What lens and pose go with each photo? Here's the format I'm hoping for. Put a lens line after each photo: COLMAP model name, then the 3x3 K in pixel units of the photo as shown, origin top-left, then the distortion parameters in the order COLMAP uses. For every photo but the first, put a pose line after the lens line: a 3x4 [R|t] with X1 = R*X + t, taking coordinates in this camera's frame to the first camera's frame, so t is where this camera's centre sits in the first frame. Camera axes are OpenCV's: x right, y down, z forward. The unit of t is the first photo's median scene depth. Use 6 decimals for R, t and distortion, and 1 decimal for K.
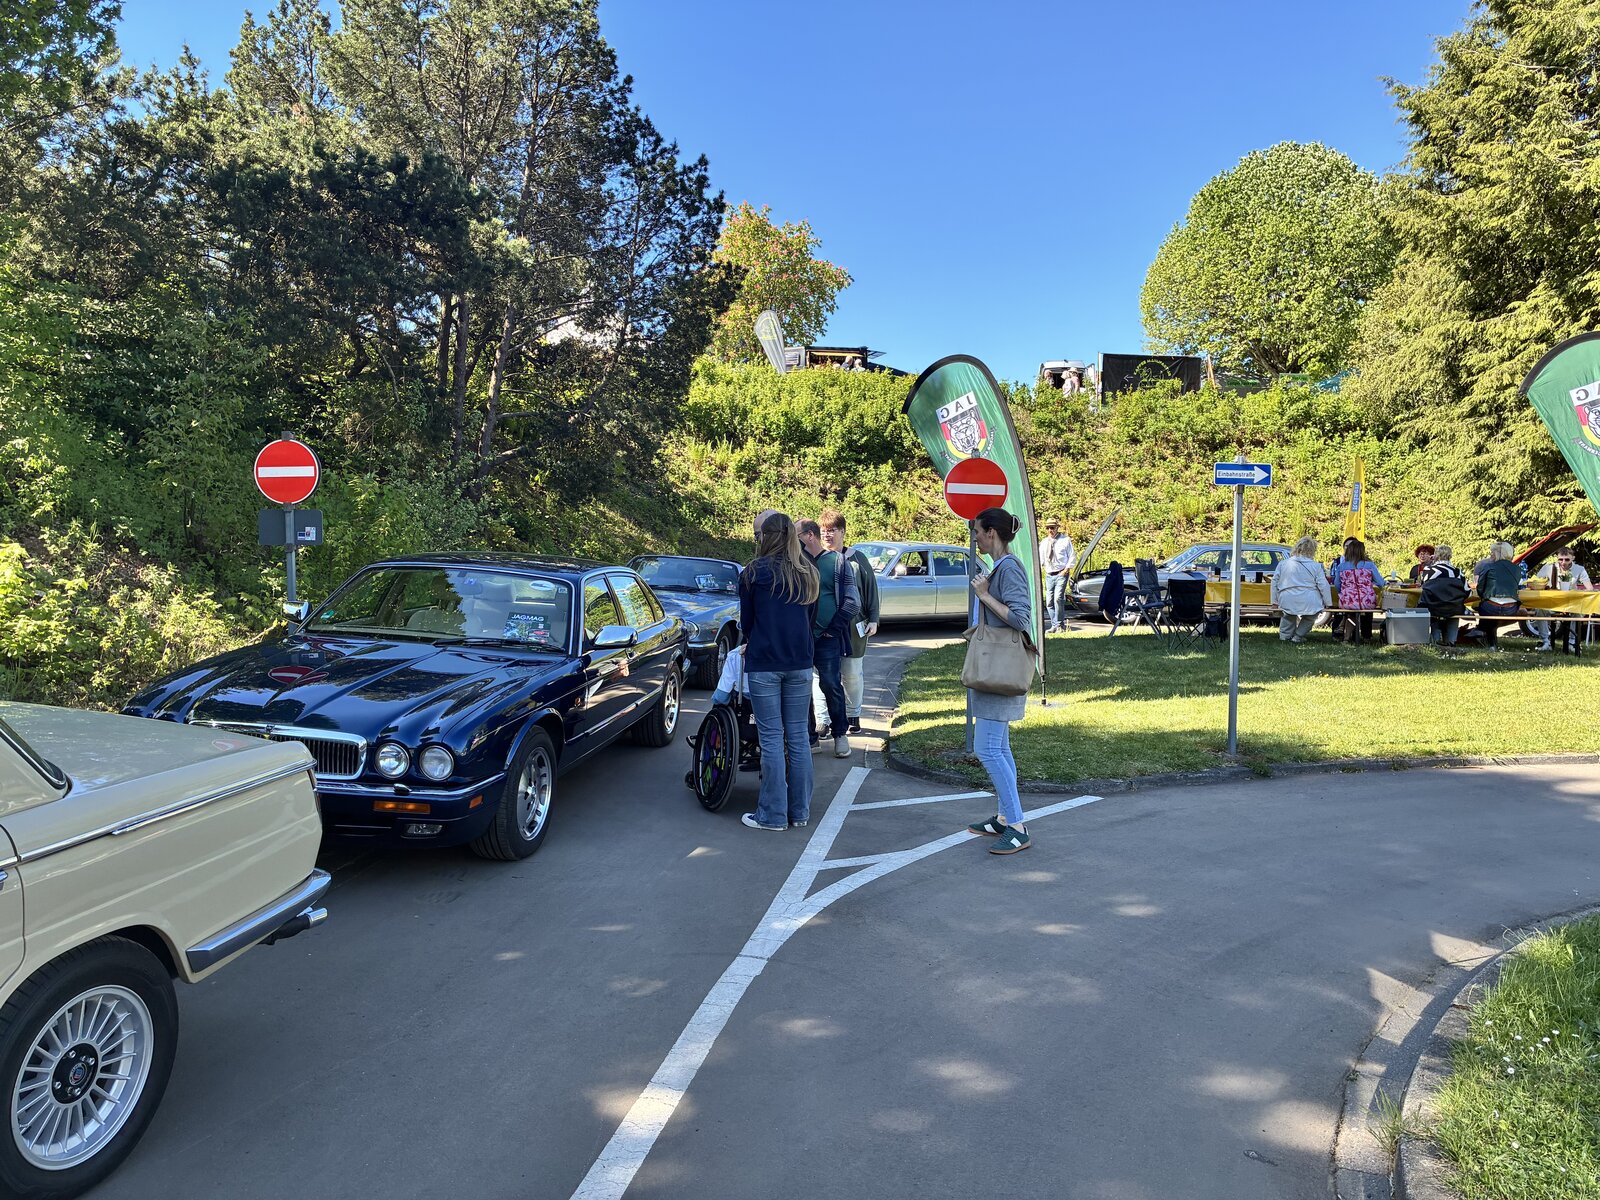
lens RADIAL K [[1205.5, 0, 798.1], [0, 1205.5, 607.5], [0, 0, 1]] dist [0.050180, -0.076611]
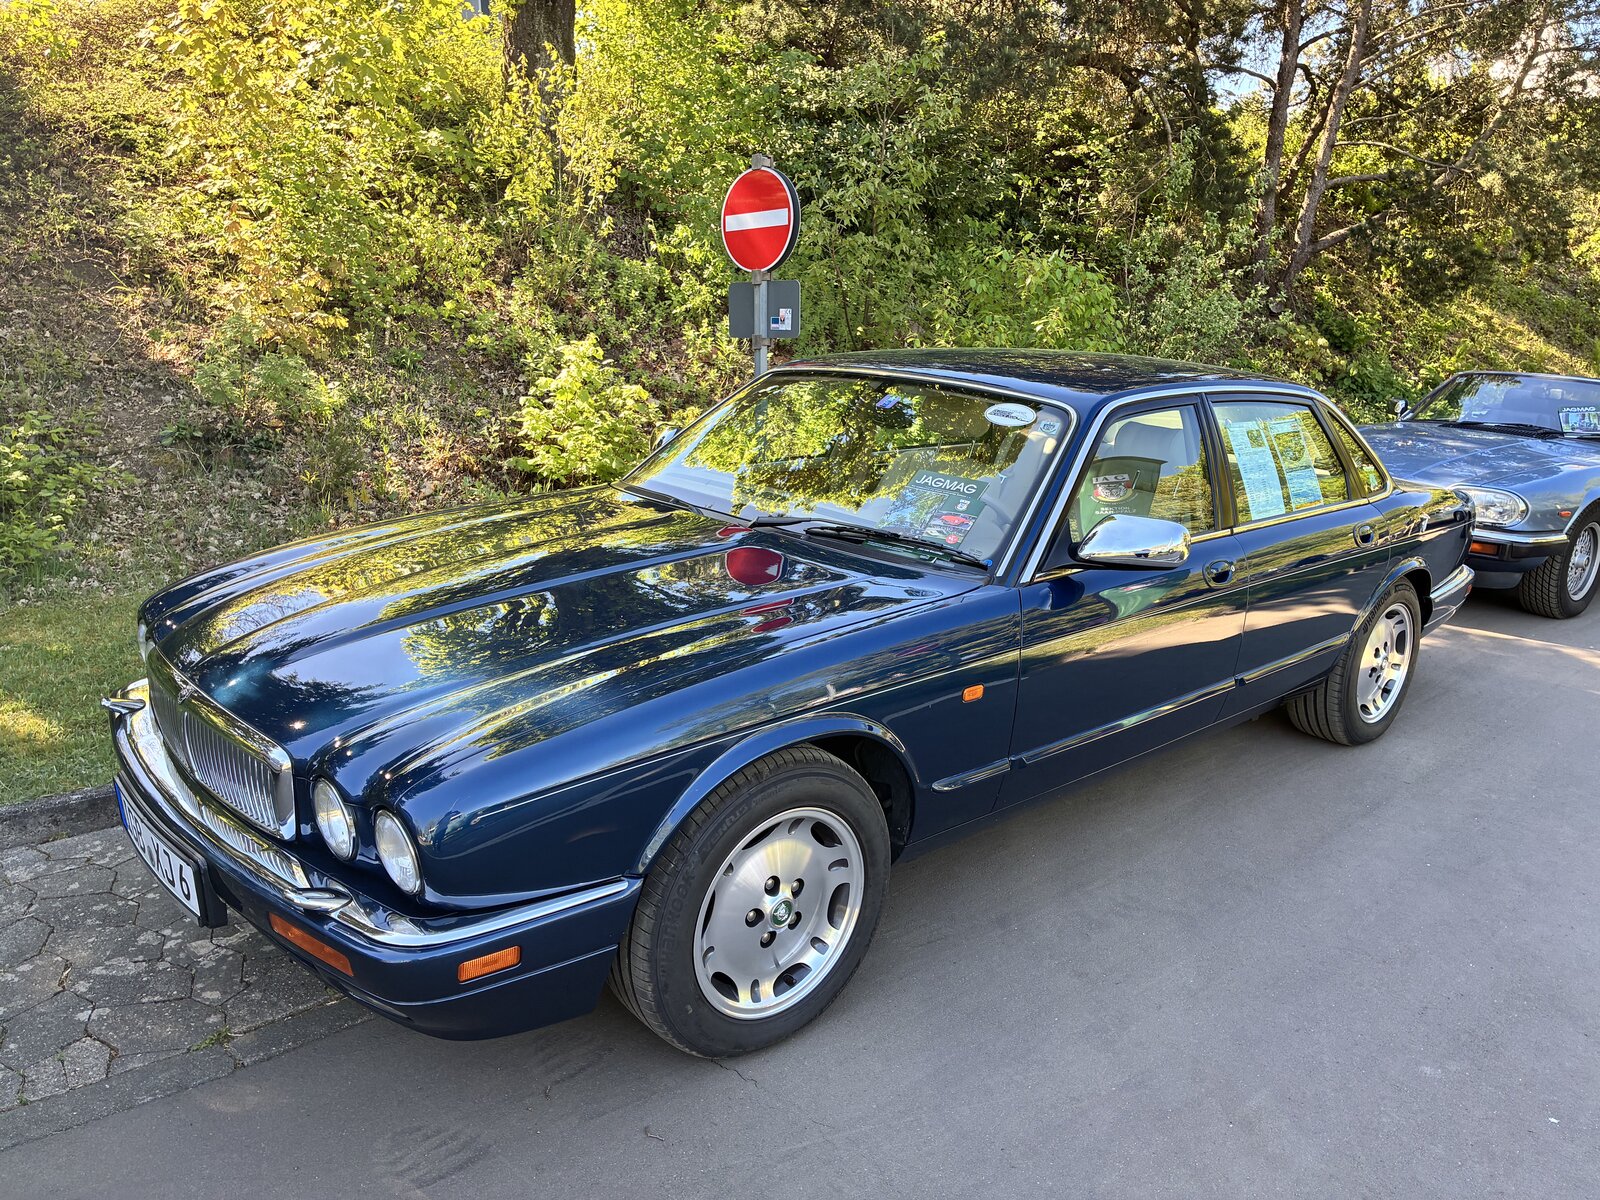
lens RADIAL K [[1205.5, 0, 796.4], [0, 1205.5, 587.8], [0, 0, 1]] dist [0.050180, -0.076611]
pose [[0.758968, 0.131448, -0.637722, 0.007797], [-0.047638, 0.987996, 0.146952, -0.003983], [0.649383, -0.081152, 0.756119, 0.137027]]
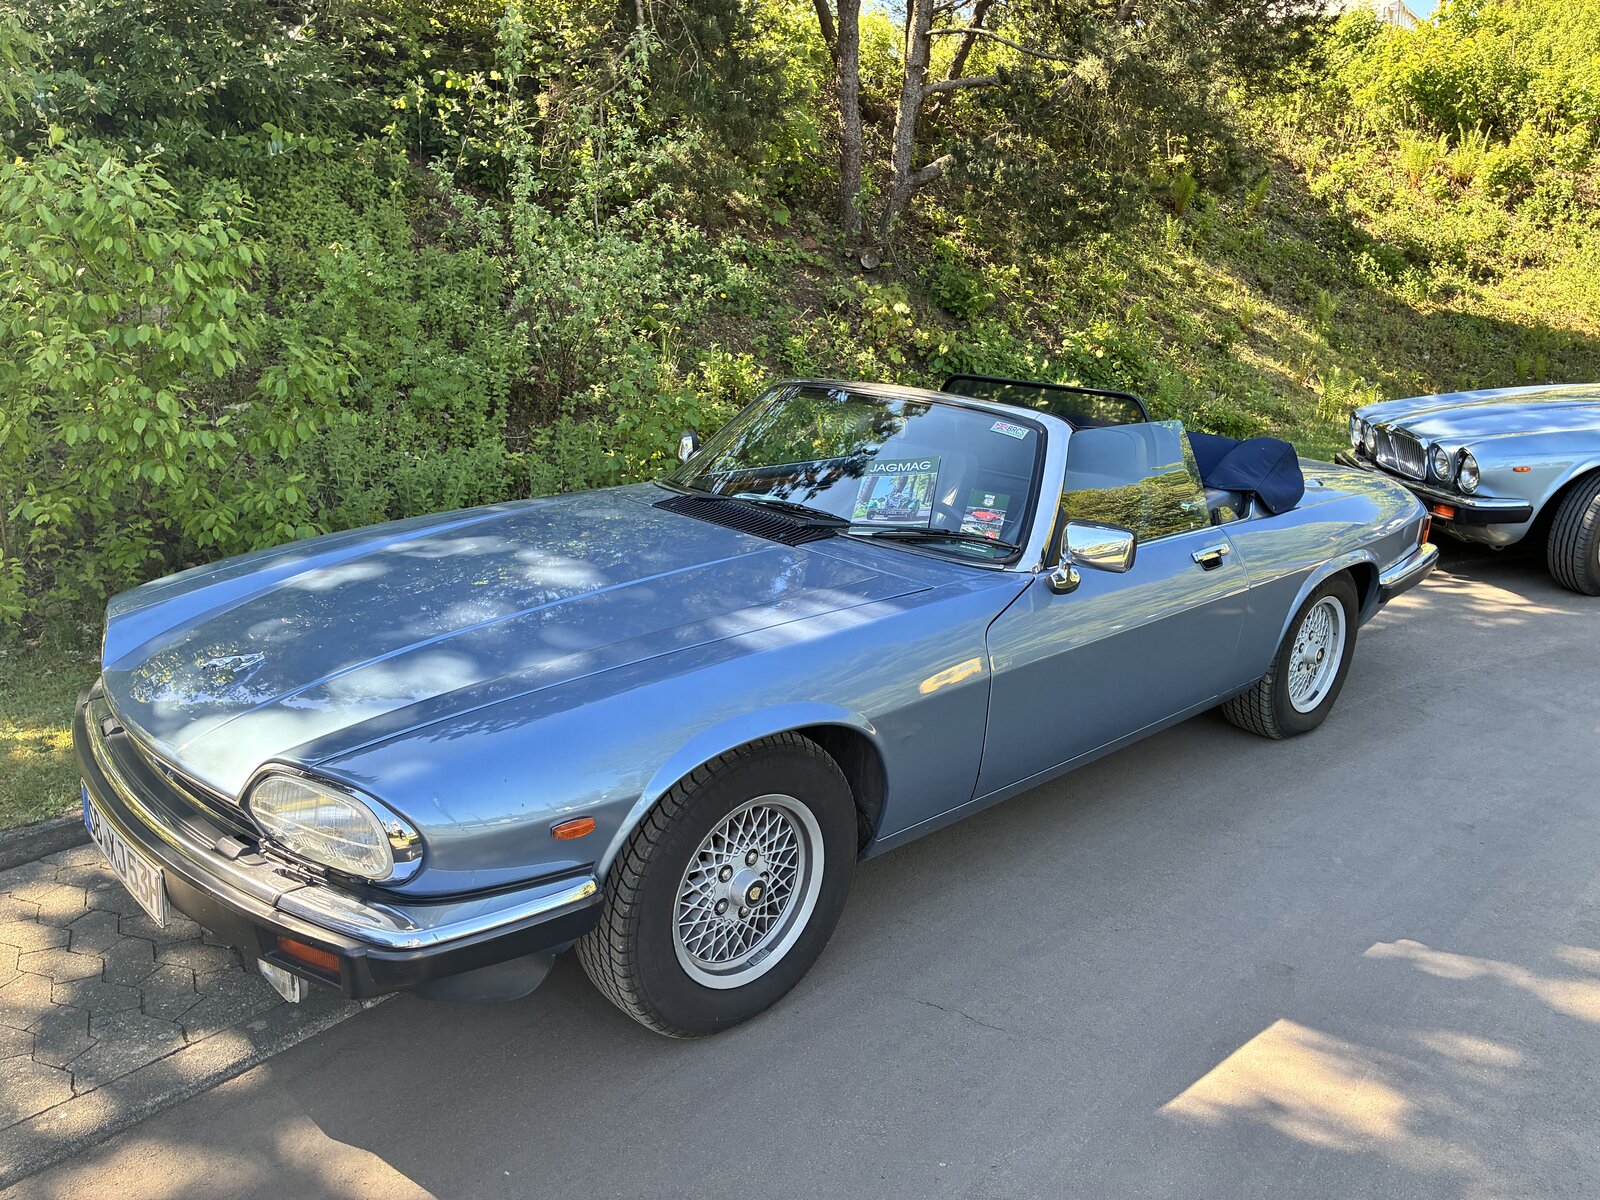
lens RADIAL K [[1186.1, 0, 763.1], [0, 1186.1, 609.9], [0, 0, 1]] dist [0.023245, -0.058693]
pose [[0.804133, 0.125019, -0.581155, 0.021309], [-0.014428, 0.981451, 0.191168, -0.018908], [0.594275, -0.145339, 0.791021, 0.333820]]
